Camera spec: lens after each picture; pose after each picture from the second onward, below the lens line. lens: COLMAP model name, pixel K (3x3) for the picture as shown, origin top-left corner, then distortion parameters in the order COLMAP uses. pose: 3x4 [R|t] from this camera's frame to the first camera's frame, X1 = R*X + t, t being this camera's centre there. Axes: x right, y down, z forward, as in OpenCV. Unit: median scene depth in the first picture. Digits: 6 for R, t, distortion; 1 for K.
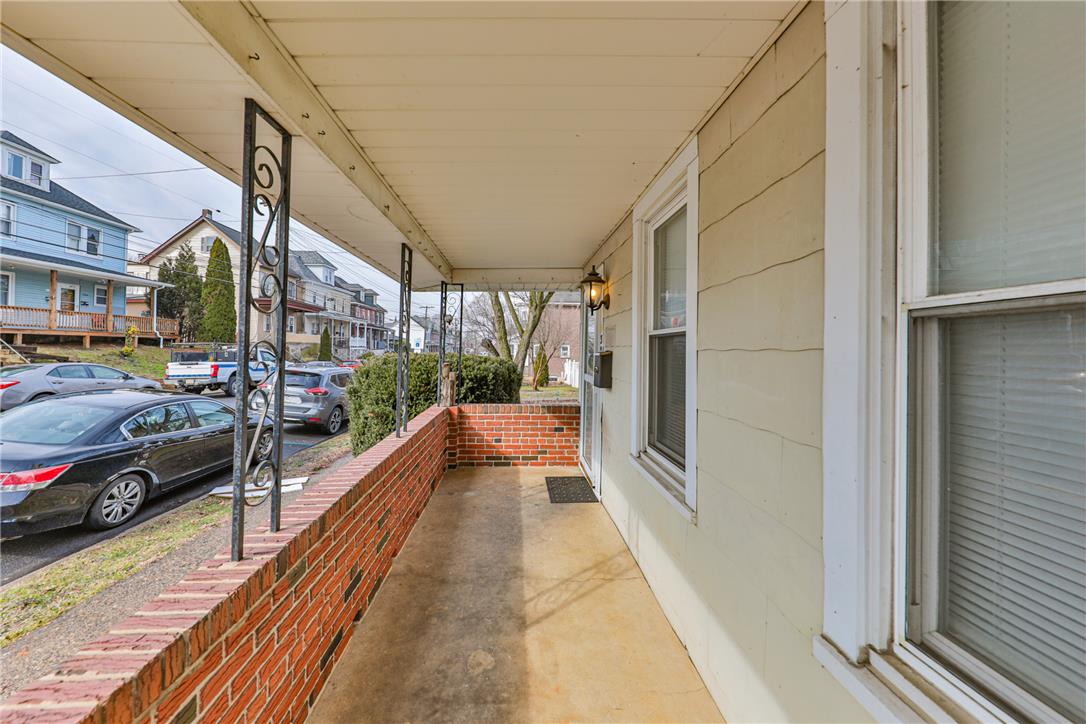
lens RADIAL K [[369.6, 0, 541.9], [0, 369.6, 366.3], [0, 0, 1]] dist [0.016864, -0.005491]
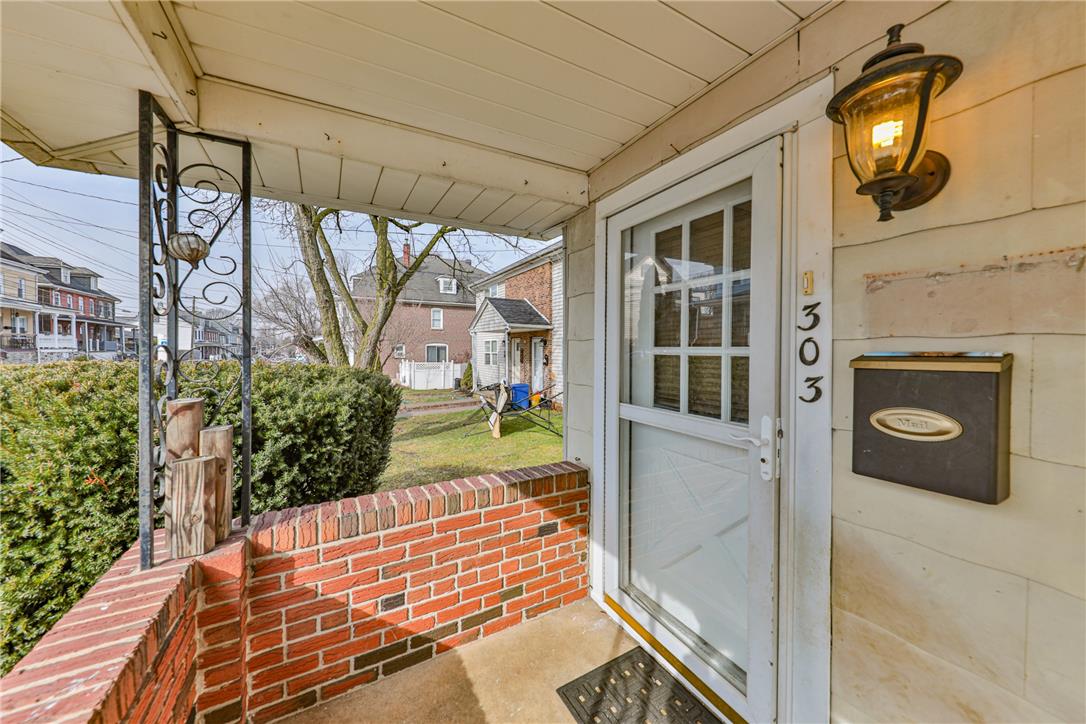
lens RADIAL K [[321.6, 0, 544.8], [0, 321.6, 359.5], [0, 0, 1]] dist [-0.000756, 0.000030]
pose [[0.866934, -0.028220, 0.497624, -0.138920], [0.033357, 0.999442, -0.001436, -0.031637], [-0.497306, 0.017844, 0.867392, 0.642407]]
